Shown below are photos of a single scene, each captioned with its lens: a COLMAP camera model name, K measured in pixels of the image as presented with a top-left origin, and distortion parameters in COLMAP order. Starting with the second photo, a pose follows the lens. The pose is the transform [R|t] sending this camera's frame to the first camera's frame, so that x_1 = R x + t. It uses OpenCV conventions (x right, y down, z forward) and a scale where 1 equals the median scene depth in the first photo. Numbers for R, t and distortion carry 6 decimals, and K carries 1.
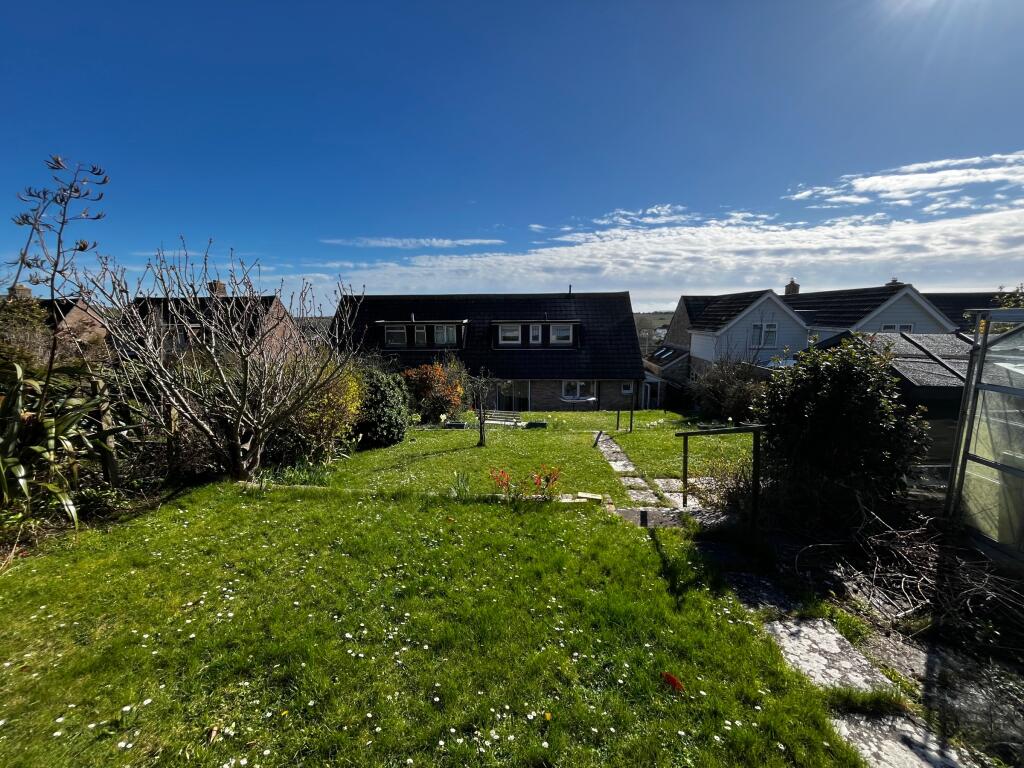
lens RADIAL K [[416.9, 0, 518.7], [0, 416.9, 384.4], [0, 0, 1]] dist [-0.005872, 0.001415]
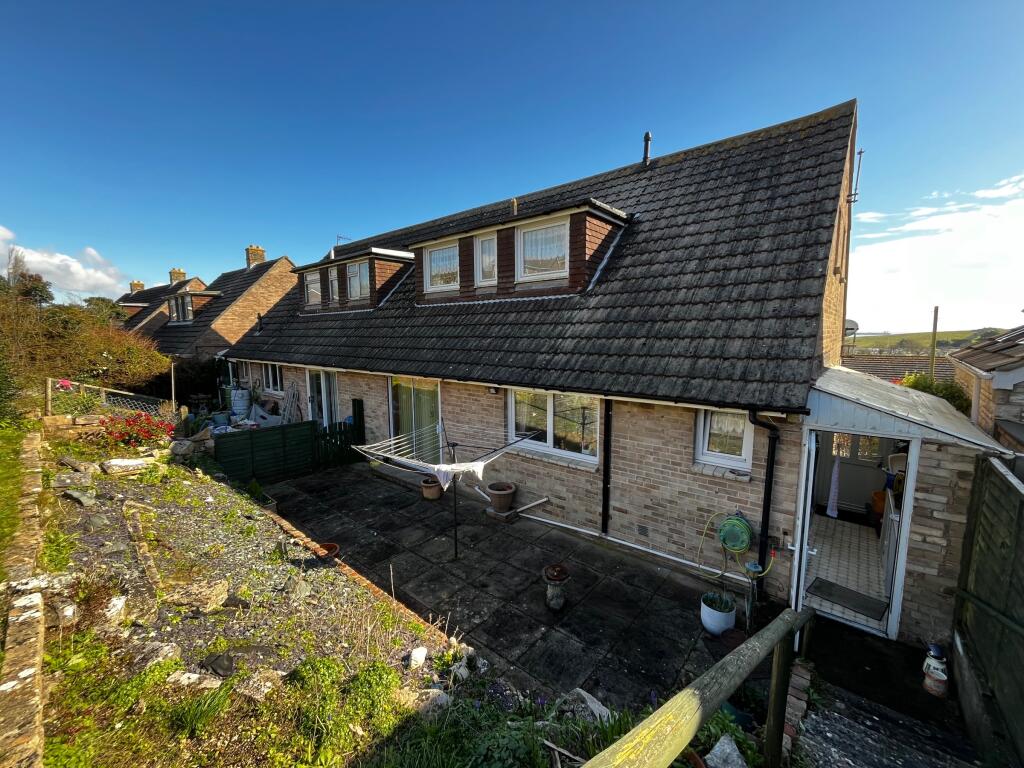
lens RADIAL K [[416.9, 0, 513.6], [0, 416.9, 384.7], [0, 0, 1]] dist [-0.005872, 0.001415]
pose [[0.793830, 0.075857, -0.603391, 0.293332], [-0.100865, 0.994871, -0.007626, -0.010163], [0.599717, 0.066915, 0.797409, 0.723642]]
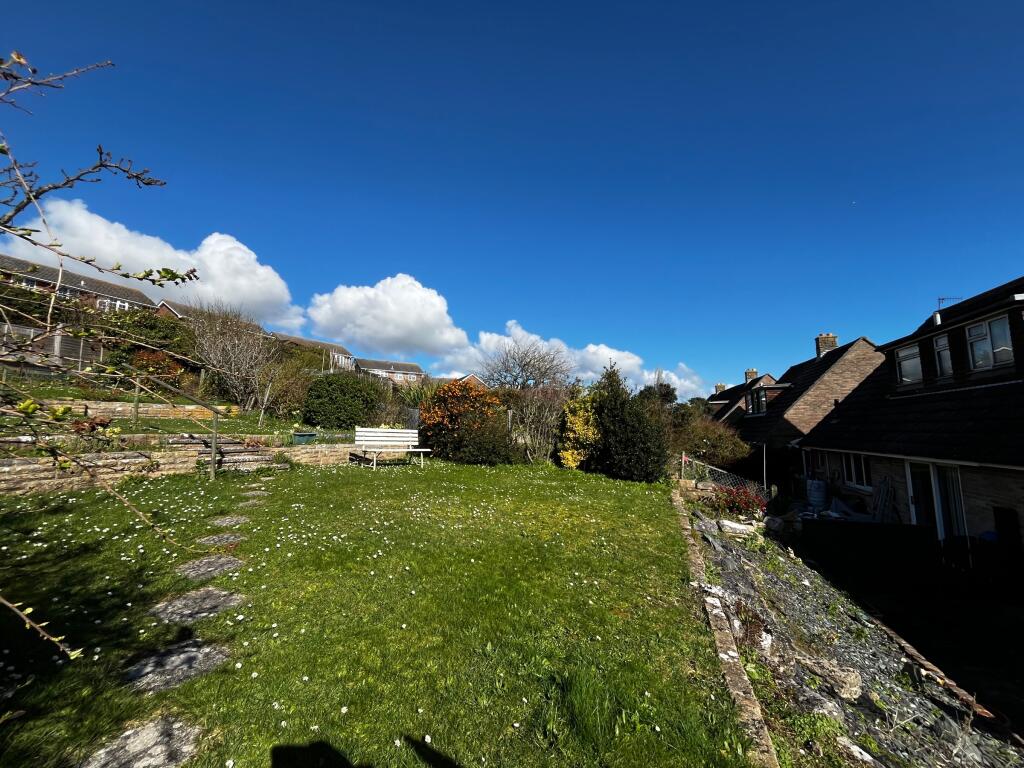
lens RADIAL K [[416.9, 0, 510.9], [0, 416.9, 383.6], [0, 0, 1]] dist [-0.005872, 0.001415]
pose [[-0.264635, -0.102919, -0.958841, 0.293647], [-0.149103, 0.986699, -0.064757, 0.001876], [0.952752, 0.125829, -0.276460, 0.705071]]
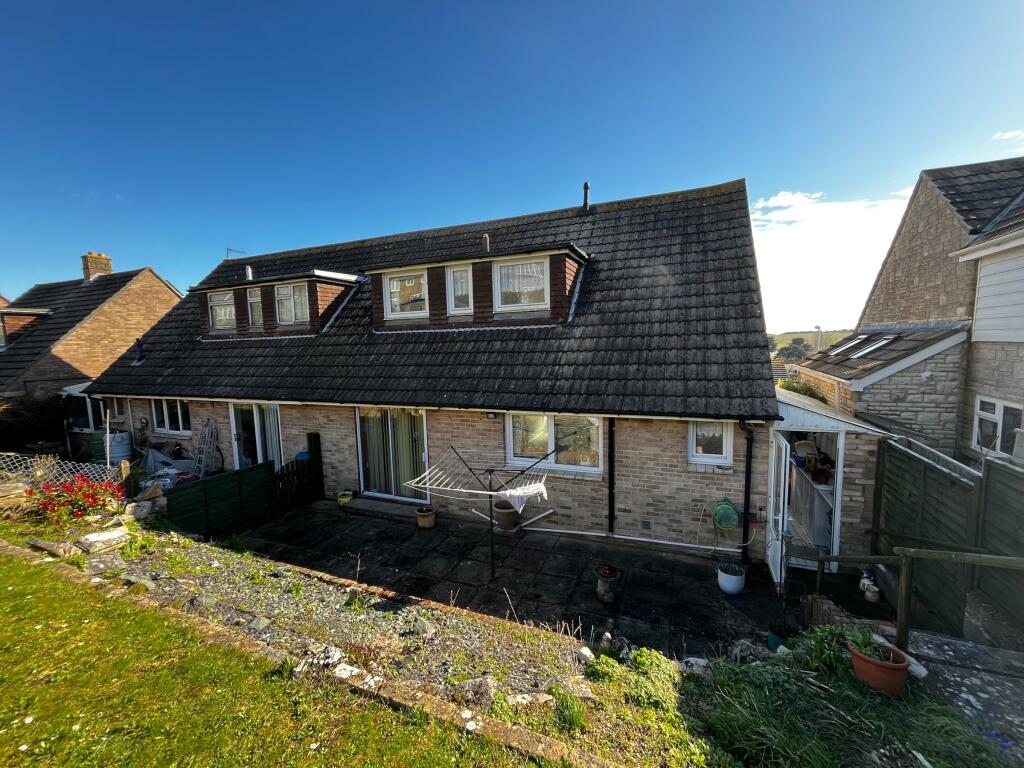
lens RADIAL K [[416.9, 0, 517.1], [0, 416.9, 385.0], [0, 0, 1]] dist [-0.005872, 0.001415]
pose [[0.941115, 0.014331, -0.337783, 0.223287], [-0.035816, 0.997705, -0.057461, -0.012527], [0.336184, 0.066176, 0.939469, 0.656741]]
